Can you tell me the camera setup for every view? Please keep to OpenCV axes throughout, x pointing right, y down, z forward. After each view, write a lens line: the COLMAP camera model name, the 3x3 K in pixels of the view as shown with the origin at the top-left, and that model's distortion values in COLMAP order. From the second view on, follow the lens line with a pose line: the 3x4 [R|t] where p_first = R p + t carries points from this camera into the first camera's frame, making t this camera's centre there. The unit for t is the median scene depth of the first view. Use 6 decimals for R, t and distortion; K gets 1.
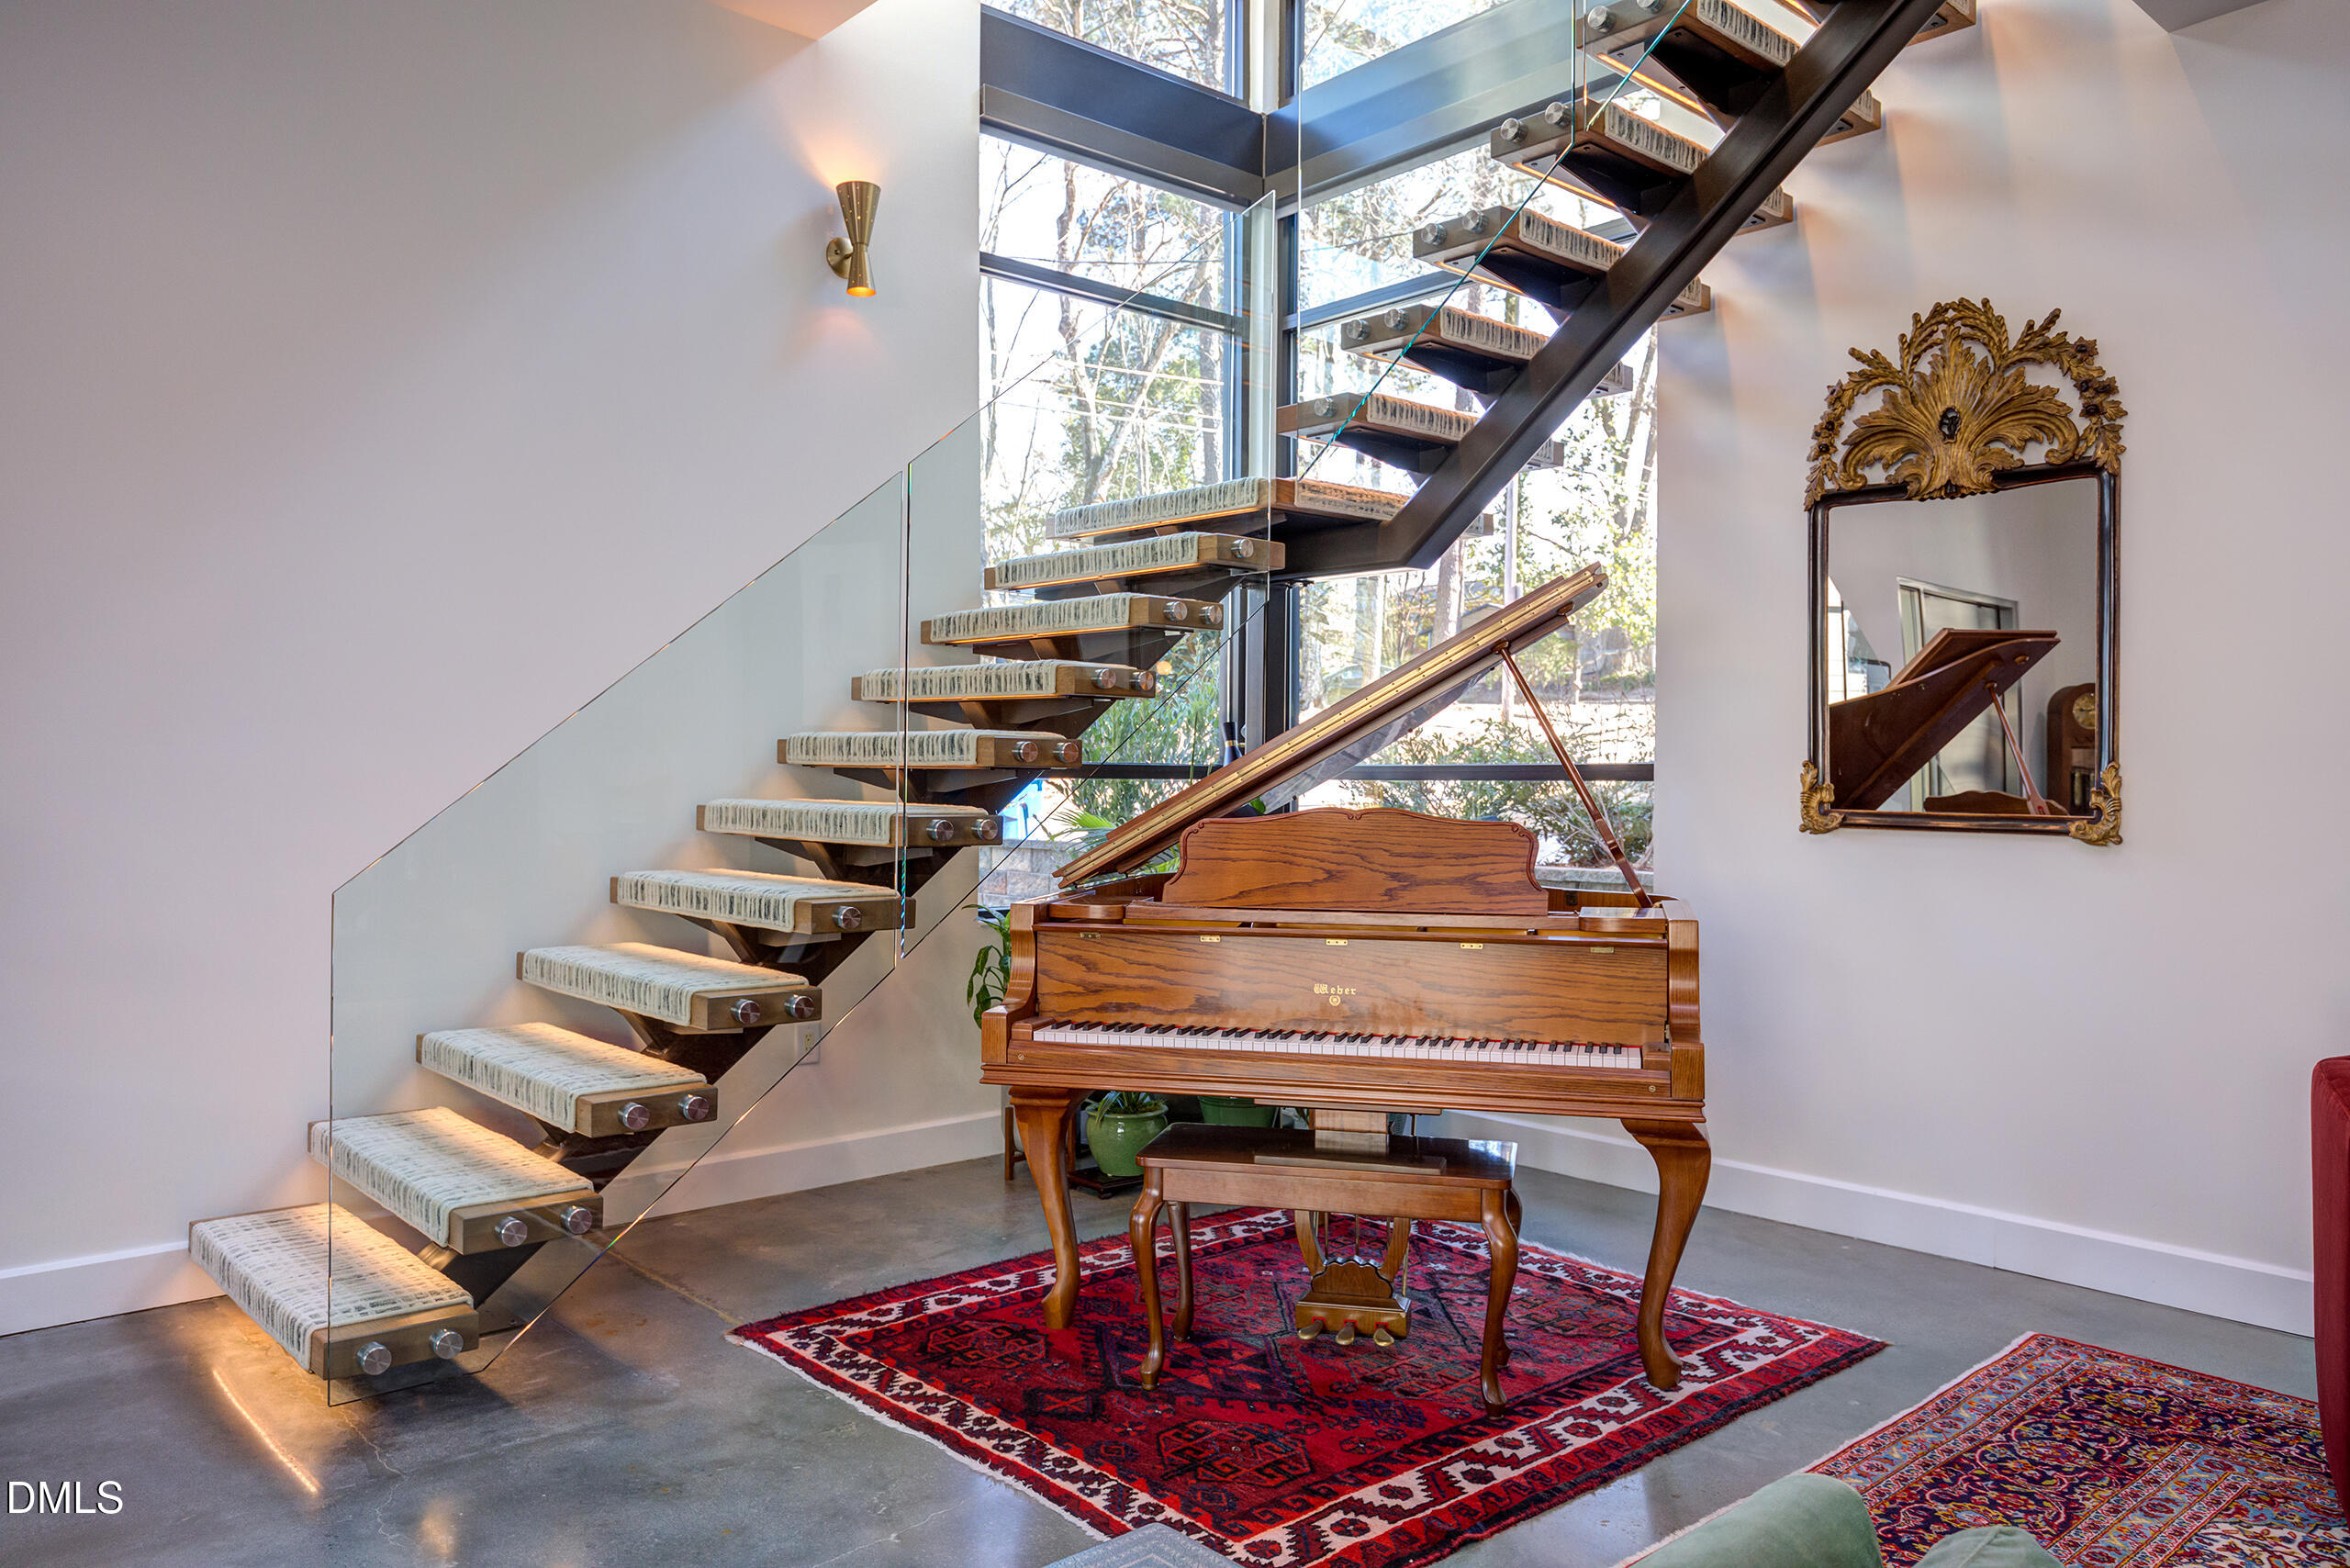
lens RADIAL K [[1639.6, 0, 1176.3], [0, 1639.6, 779.4], [0, 0, 1]] dist [-0.006458, -0.004234]
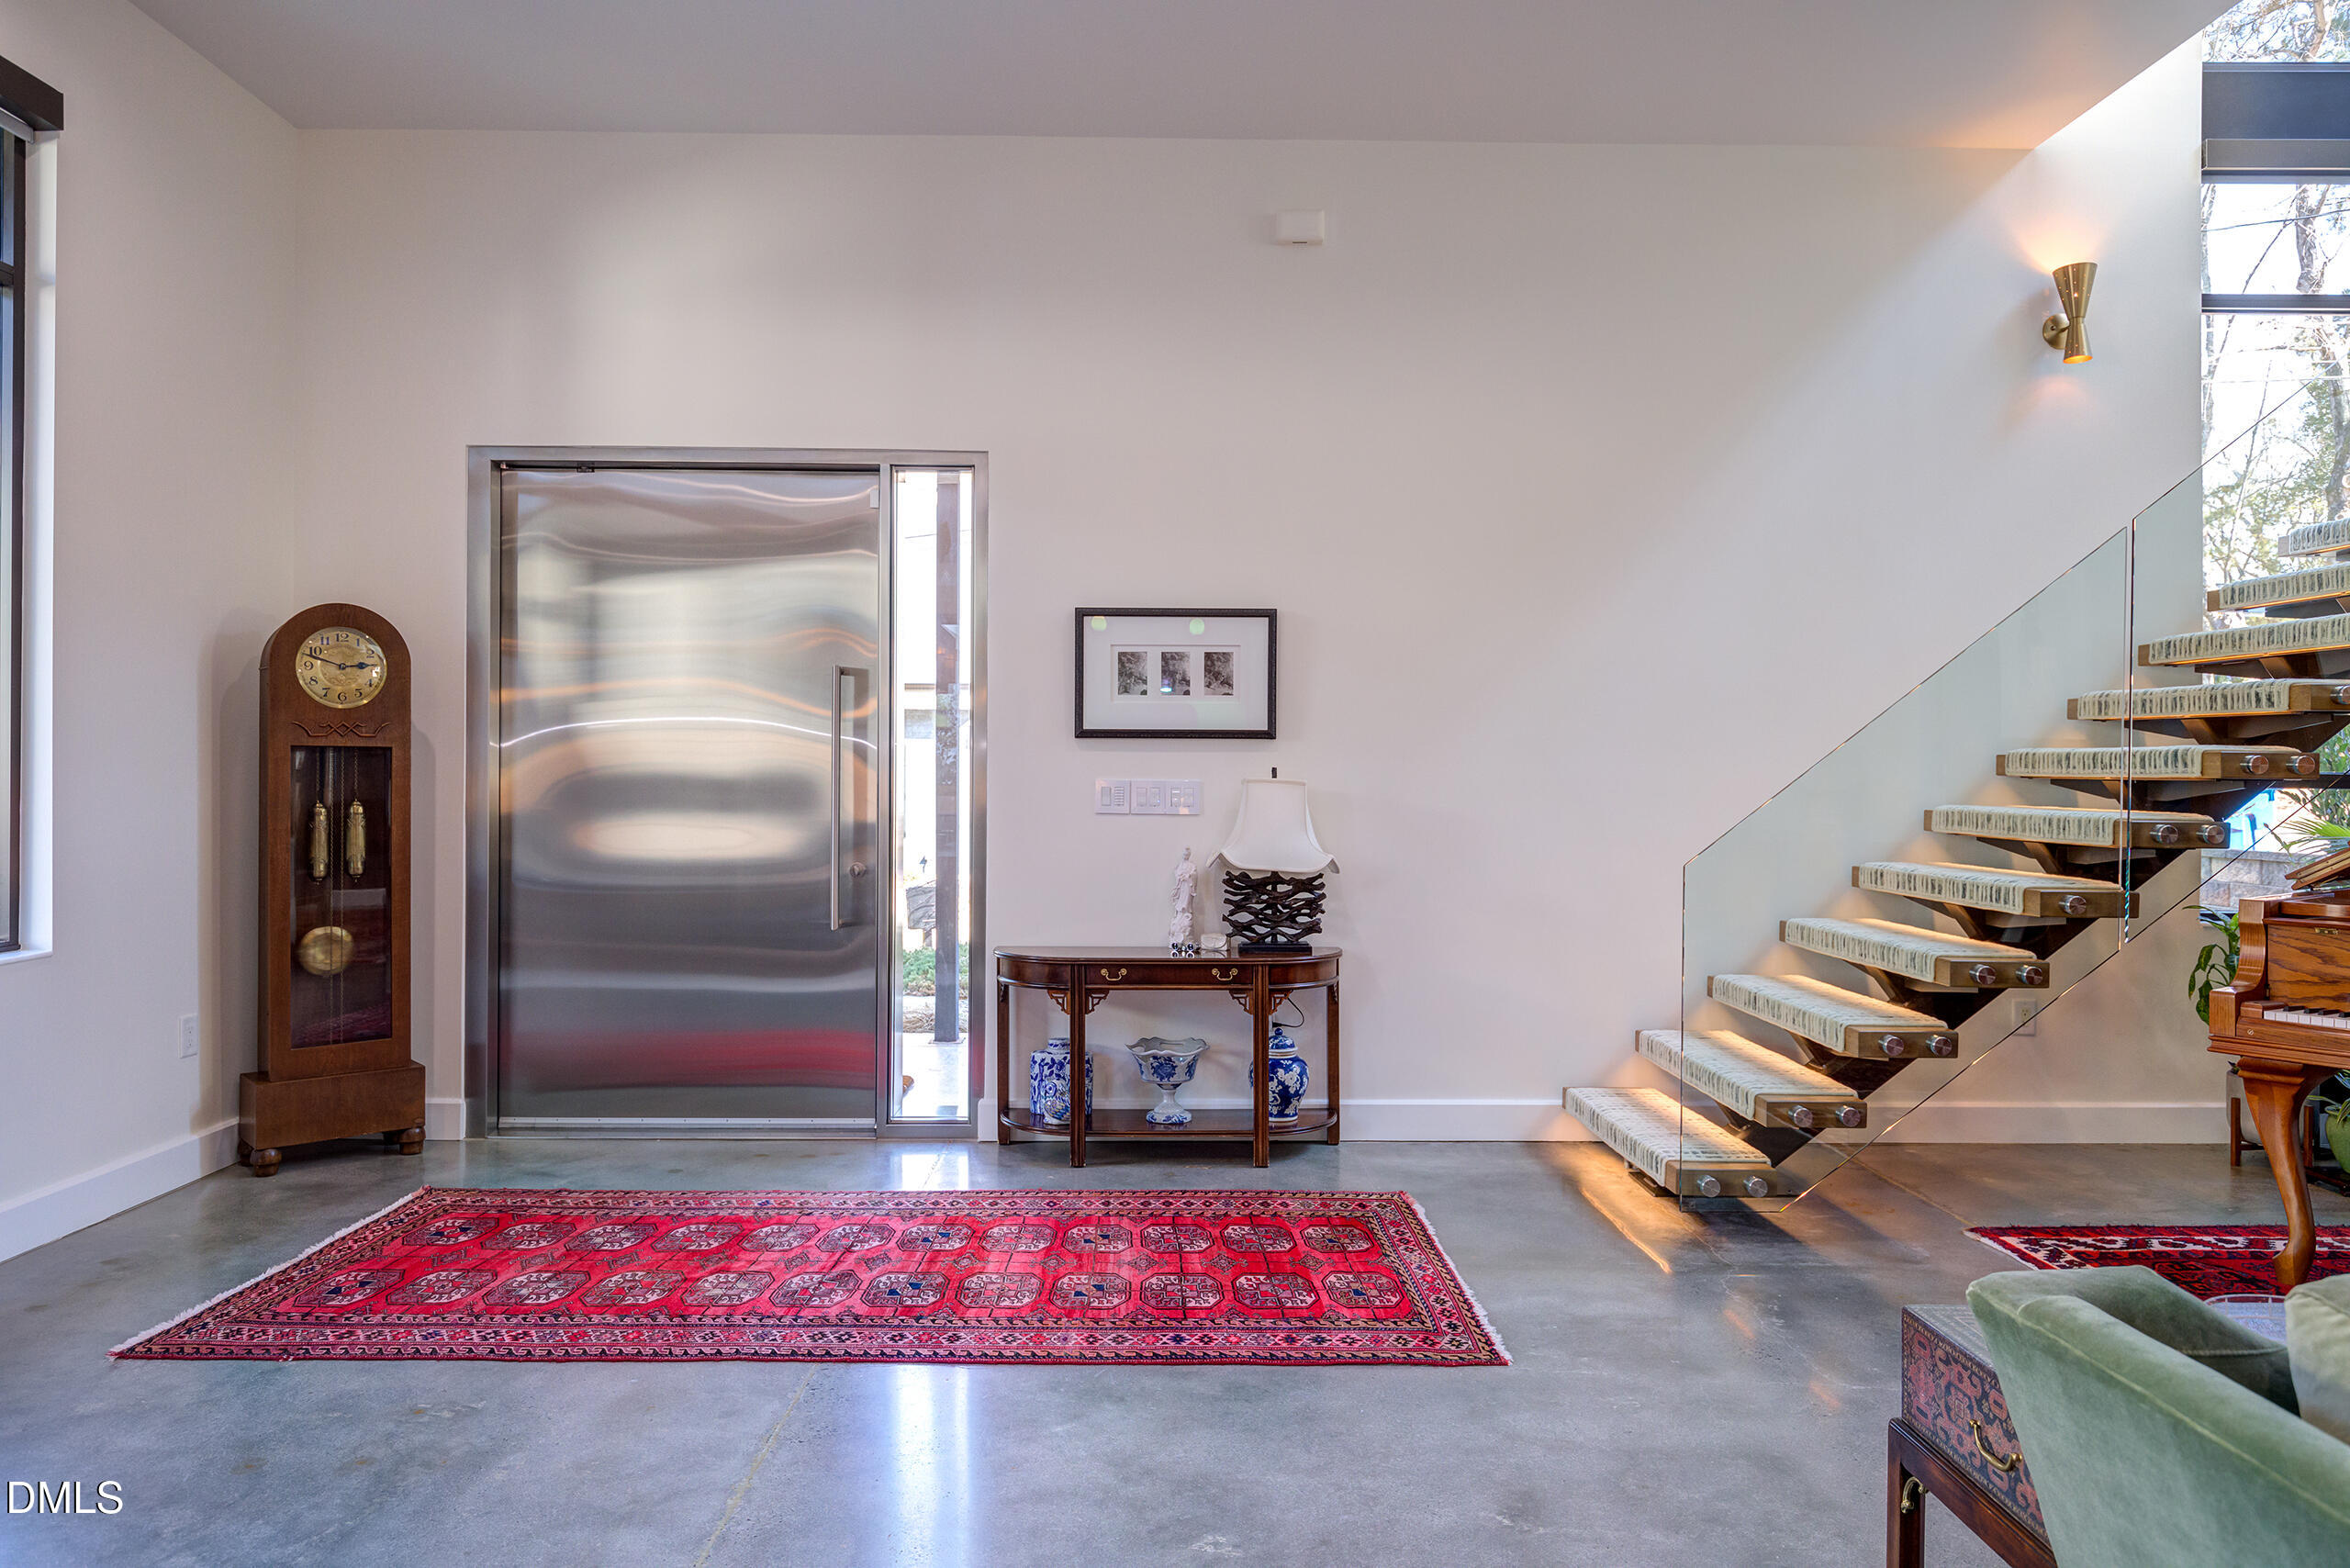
lens RADIAL K [[1509.1, 0, 1172.3], [0, 1509.1, 780.0], [0, 0, 1]] dist [0.000351, -0.004420]
pose [[0.756064, -0.000267, -0.654497, 0.020601], [-0.002246, 0.999993, -0.003002, -0.002080], [0.654494, 0.003739, 0.756058, -0.239127]]
